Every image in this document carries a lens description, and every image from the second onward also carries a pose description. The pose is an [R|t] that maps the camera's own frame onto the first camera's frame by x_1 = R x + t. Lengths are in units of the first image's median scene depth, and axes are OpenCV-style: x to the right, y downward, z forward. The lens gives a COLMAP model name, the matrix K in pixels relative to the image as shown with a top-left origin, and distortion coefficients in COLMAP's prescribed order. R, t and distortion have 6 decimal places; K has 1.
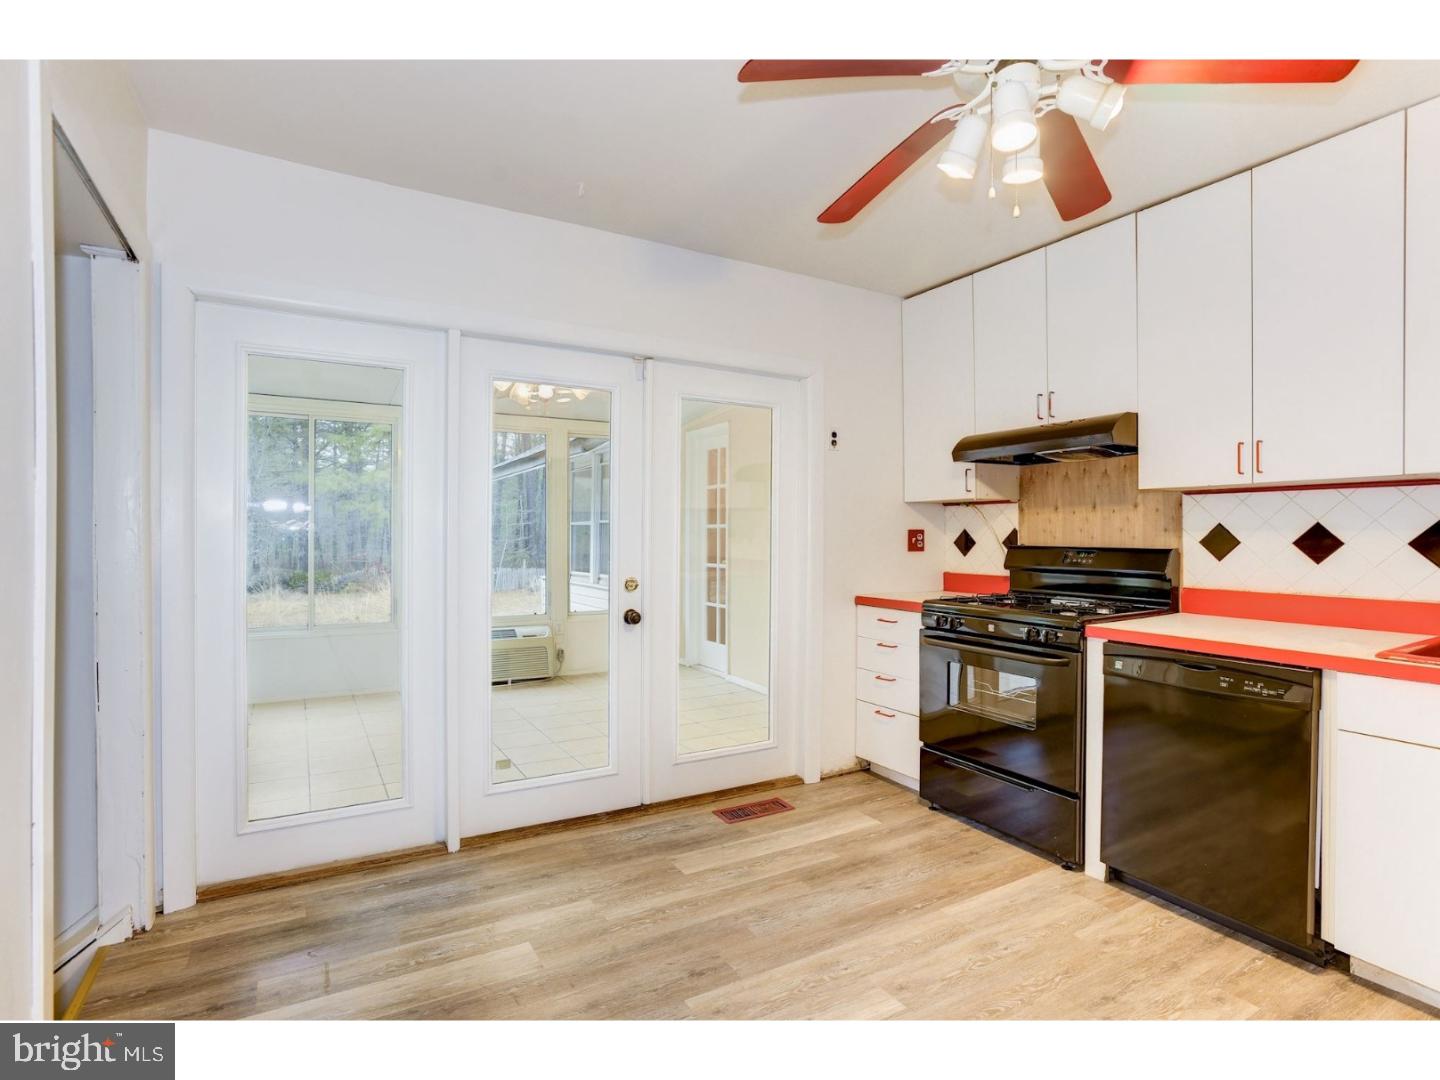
lens RADIAL K [[737.2, 0, 705.7], [0, 737.2, 539.5], [0, 0, 1]] dist [-0.057298, 0.033863]
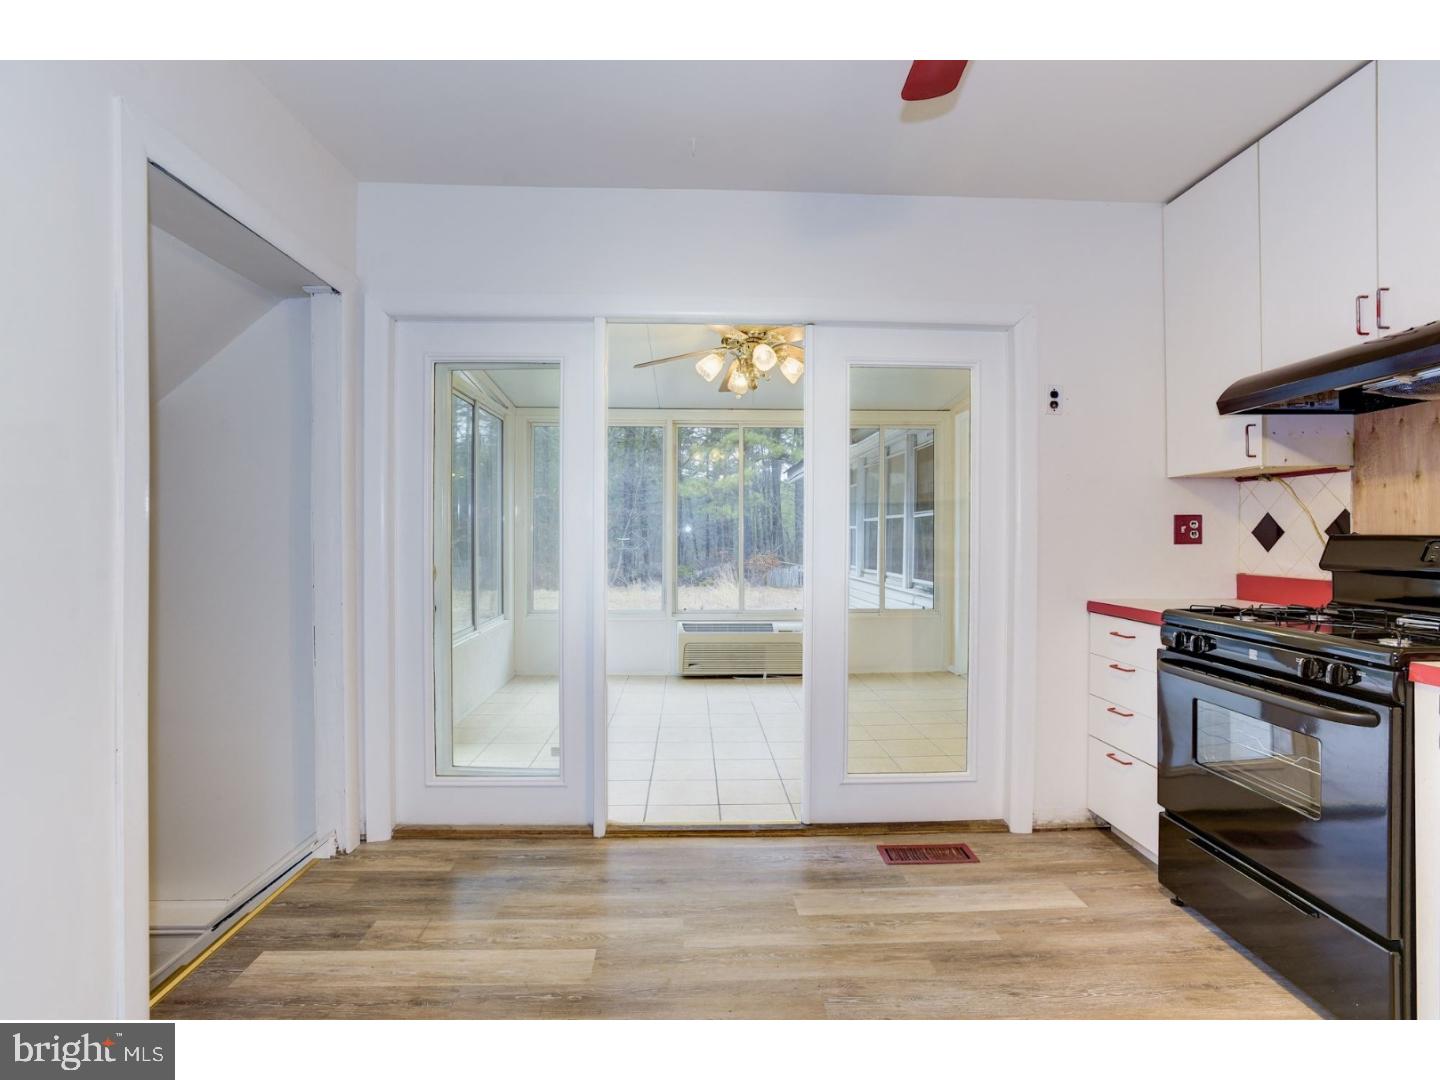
lens RADIAL K [[711.5, 0, 720.0], [0, 711.5, 540.0], [0, 0, 1]] dist [-0.051559, 0.028423]
pose [[0.887984, 0.002834, -0.459866, 0.225607], [-0.003686, 0.999993, -0.000956, 0.016802], [0.459860, 0.002544, 0.887988, 0.188416]]
